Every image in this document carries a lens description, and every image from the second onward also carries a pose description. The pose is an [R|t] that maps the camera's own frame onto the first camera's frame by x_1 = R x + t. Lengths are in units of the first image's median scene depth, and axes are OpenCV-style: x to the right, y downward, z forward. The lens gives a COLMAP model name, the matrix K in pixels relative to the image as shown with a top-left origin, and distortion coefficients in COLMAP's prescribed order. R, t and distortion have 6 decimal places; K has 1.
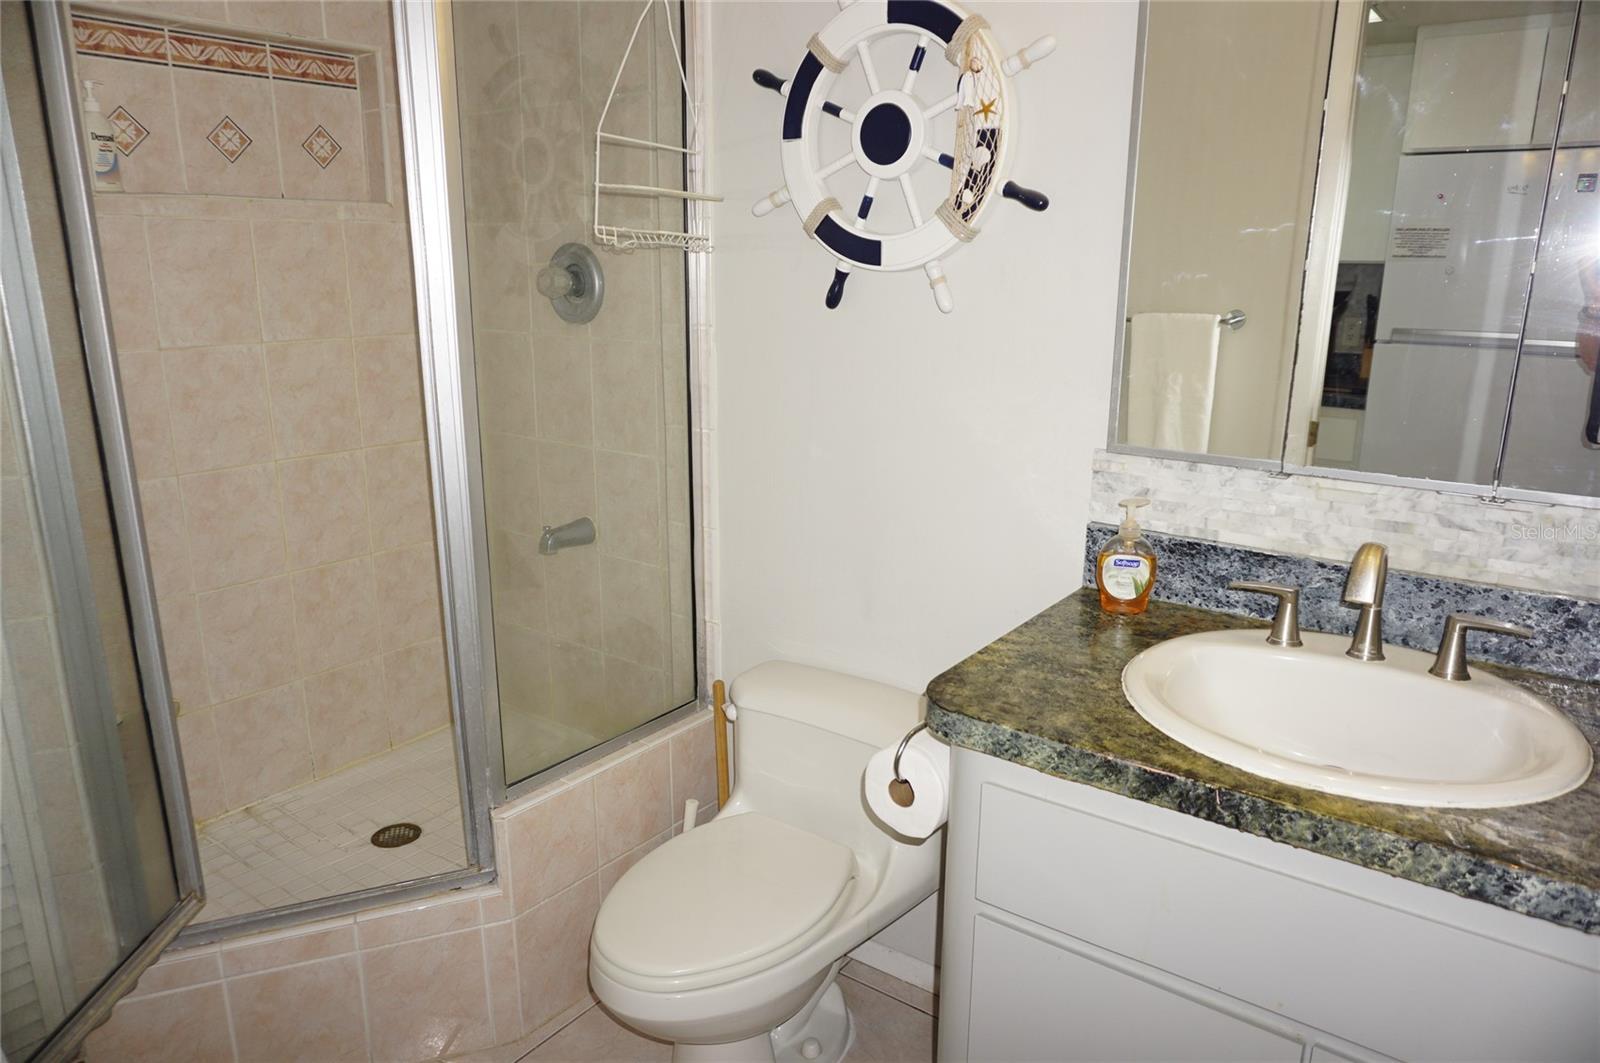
lens RADIAL K [[1053.8, 0, 800.0], [0, 1053.8, 531.5], [0, 0, 1]] dist [-0.134687, 0.087432]
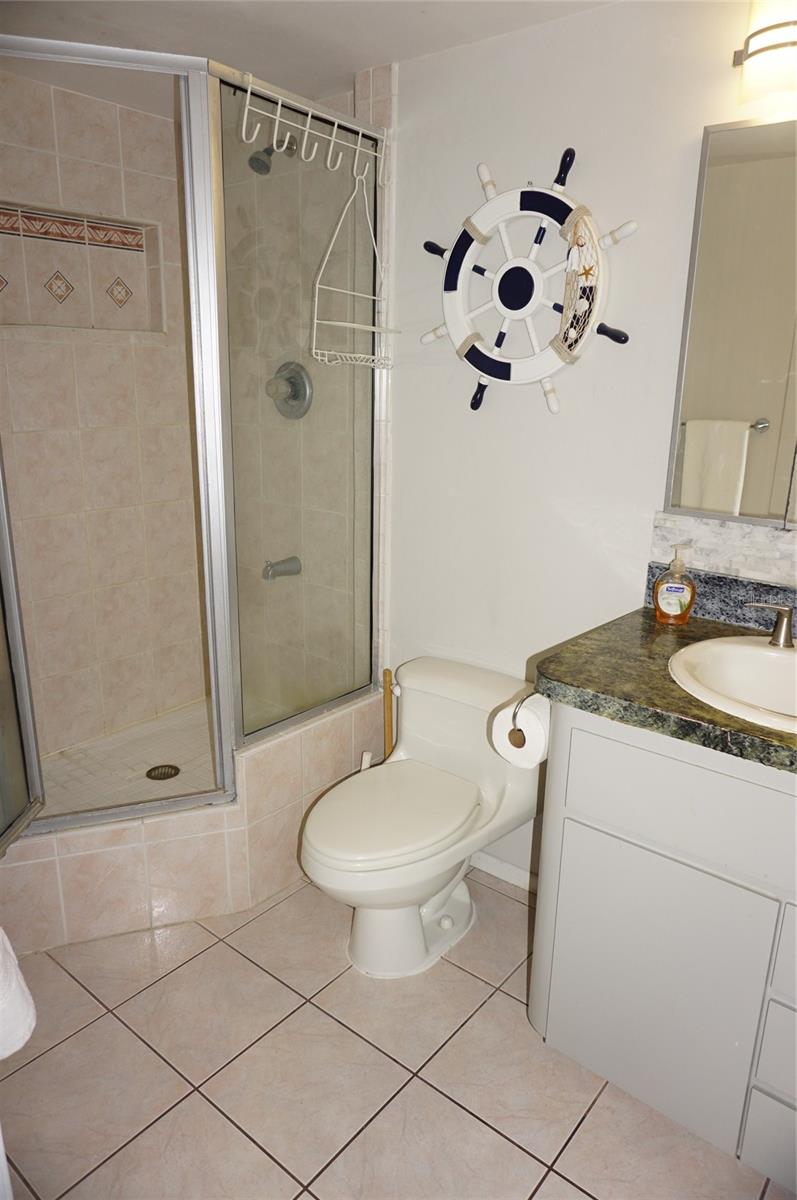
lens RADIAL K [[790.4, 0, 401.6], [0, 790.4, 625.4], [0, 0, 1]] dist [-0.134687, 0.087432]
pose [[0.999048, 0.022115, -0.037592, -0.024232], [-0.020071, 0.998344, 0.053916, 0.028291], [0.038722, -0.053110, 0.997838, -0.097716]]
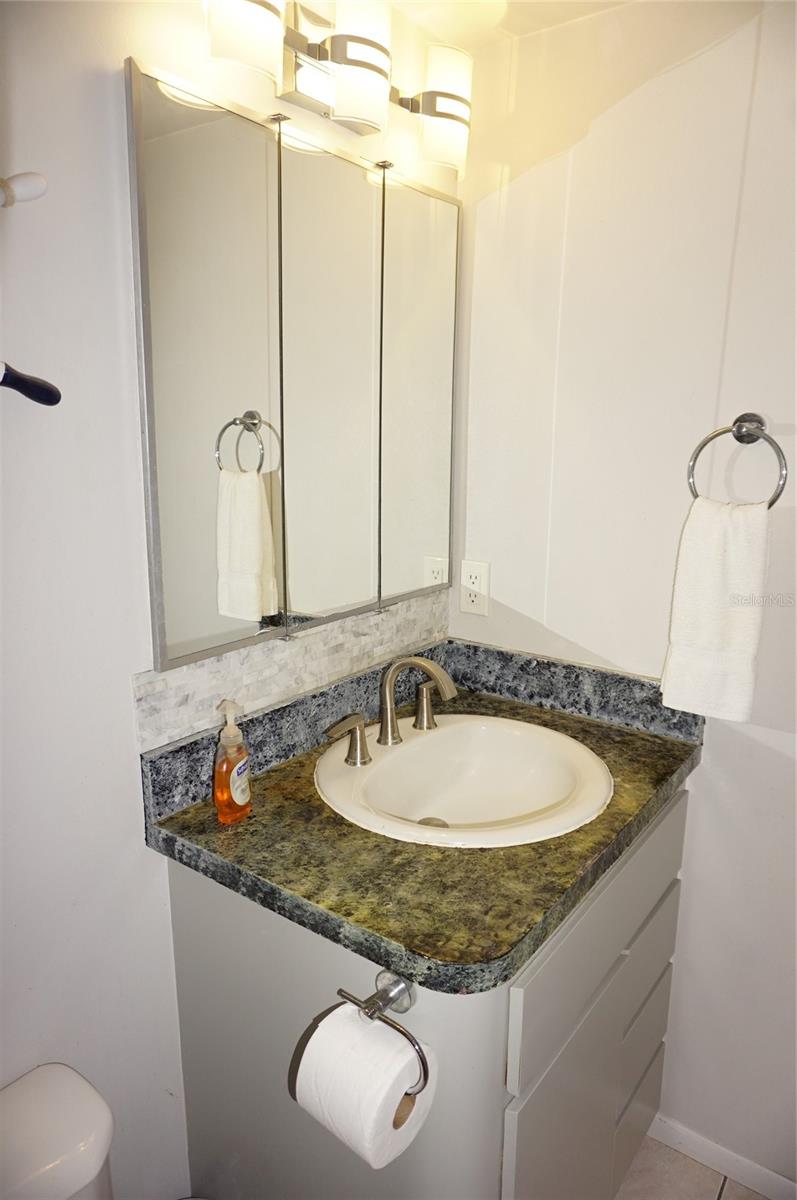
lens RADIAL K [[766.4, 0, 398.5], [0, 766.4, 600.0], [0, 0, 1]] dist [-0.104106, 0.075980]
pose [[-0.007263, -0.208372, 0.978023, -0.341307], [0.247558, 0.947228, 0.203650, -0.219836], [-0.968846, 0.243597, 0.044705, 0.751965]]
